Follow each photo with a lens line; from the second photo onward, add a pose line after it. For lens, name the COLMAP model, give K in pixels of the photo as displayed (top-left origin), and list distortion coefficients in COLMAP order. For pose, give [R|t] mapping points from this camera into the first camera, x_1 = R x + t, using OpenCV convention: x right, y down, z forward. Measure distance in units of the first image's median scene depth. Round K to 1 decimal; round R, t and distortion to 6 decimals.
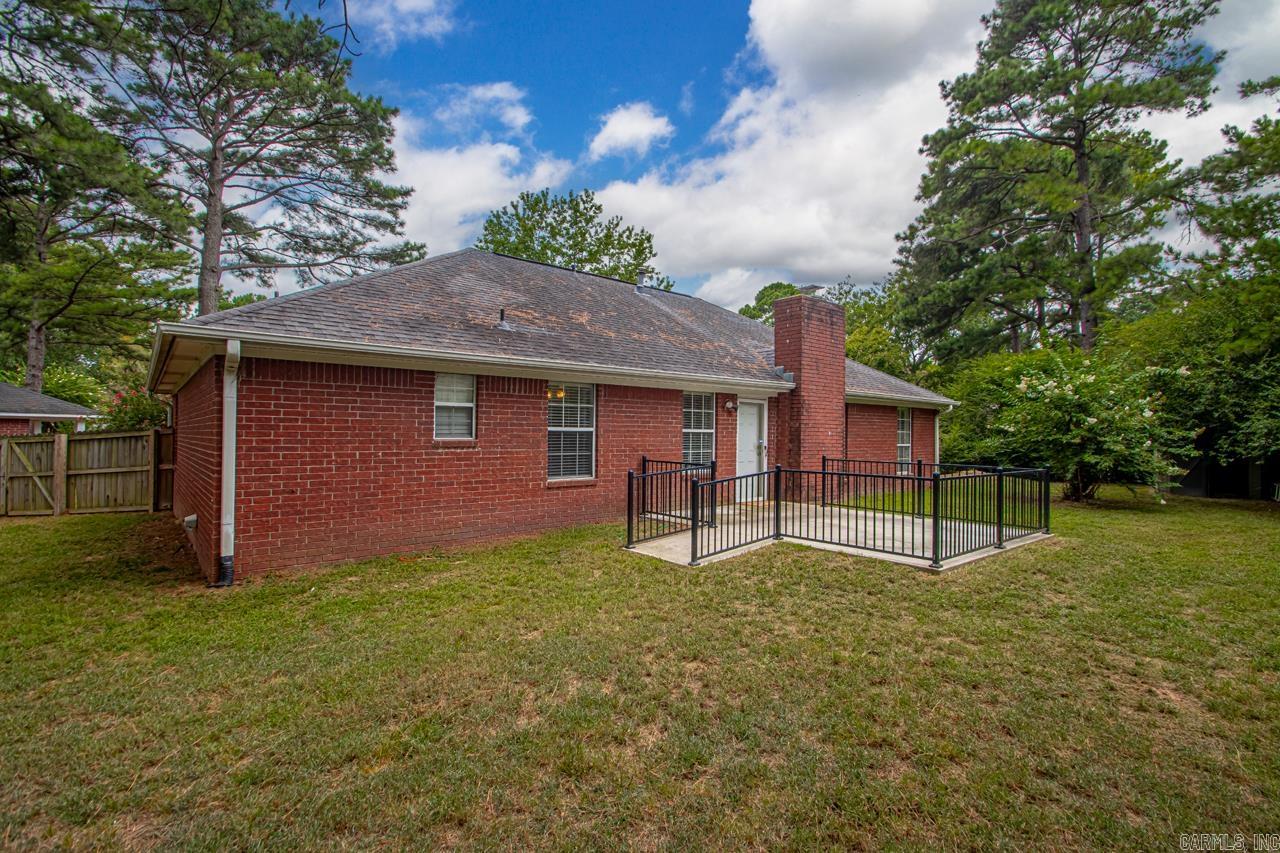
lens RADIAL K [[590.3, 0, 651.4], [0, 590.3, 435.7], [0, 0, 1]] dist [0.018580, -0.014239]
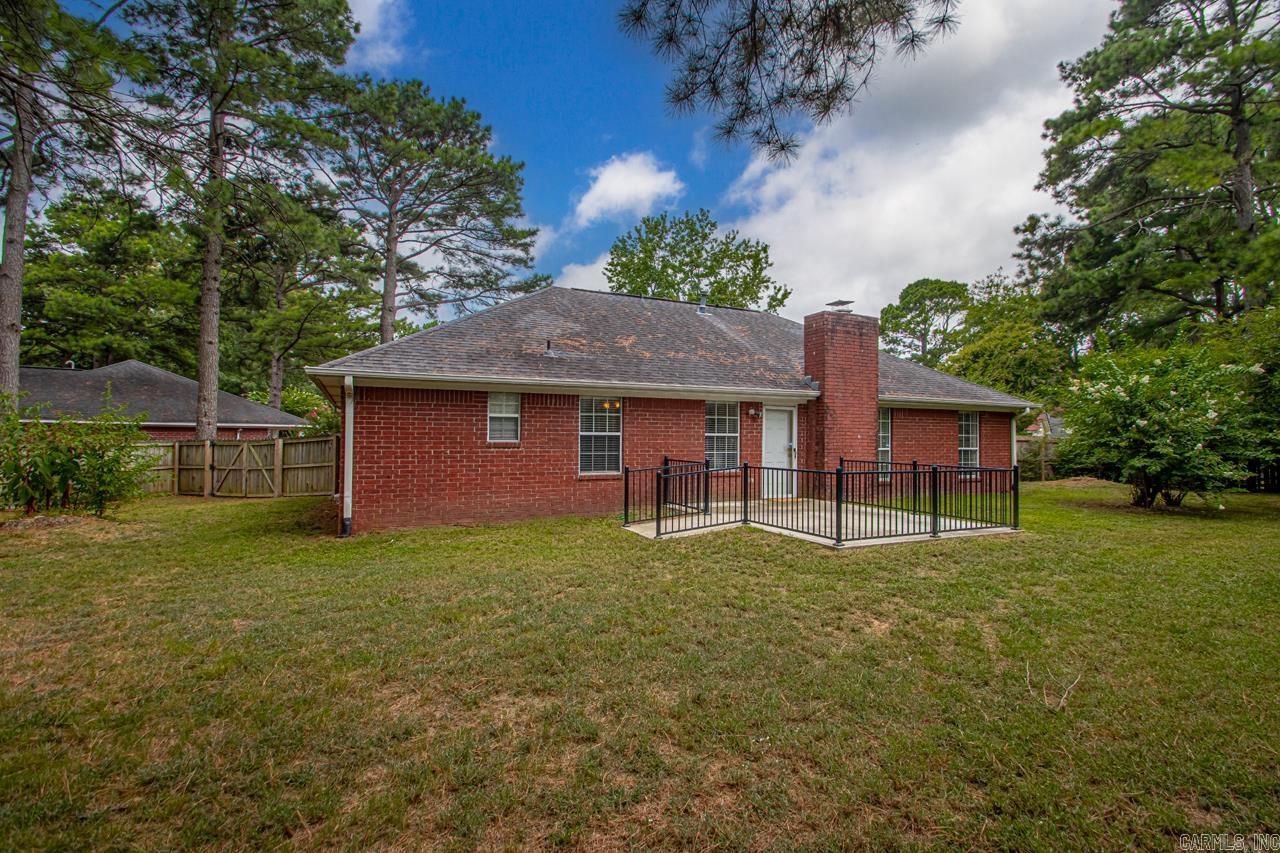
lens RADIAL K [[590.3, 0, 657.0], [0, 590.3, 438.8], [0, 0, 1]] dist [0.018580, -0.014239]
pose [[0.968936, -0.002155, -0.247304, 0.185684], [0.001091, 0.999990, -0.004440, 0.003559], [0.247311, 0.004032, 0.968928, -0.118006]]
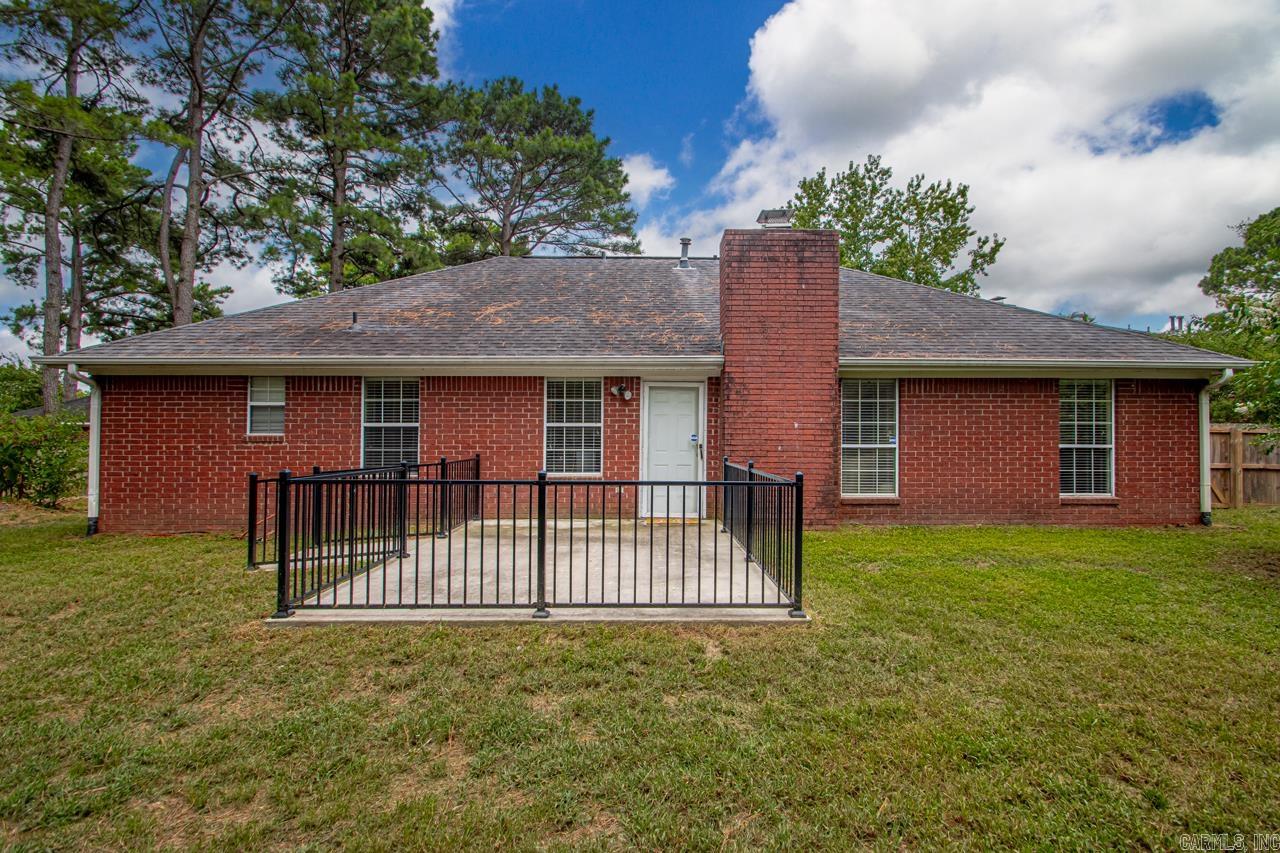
lens RADIAL K [[590.3, 0, 666.9], [0, 590.3, 446.9], [0, 0, 1]] dist [0.018580, -0.014239]
pose [[0.773742, 0.001537, -0.633499, 0.536014], [0.003211, 0.999975, 0.006348, 0.013324], [0.633493, -0.006946, 0.773717, 0.338505]]
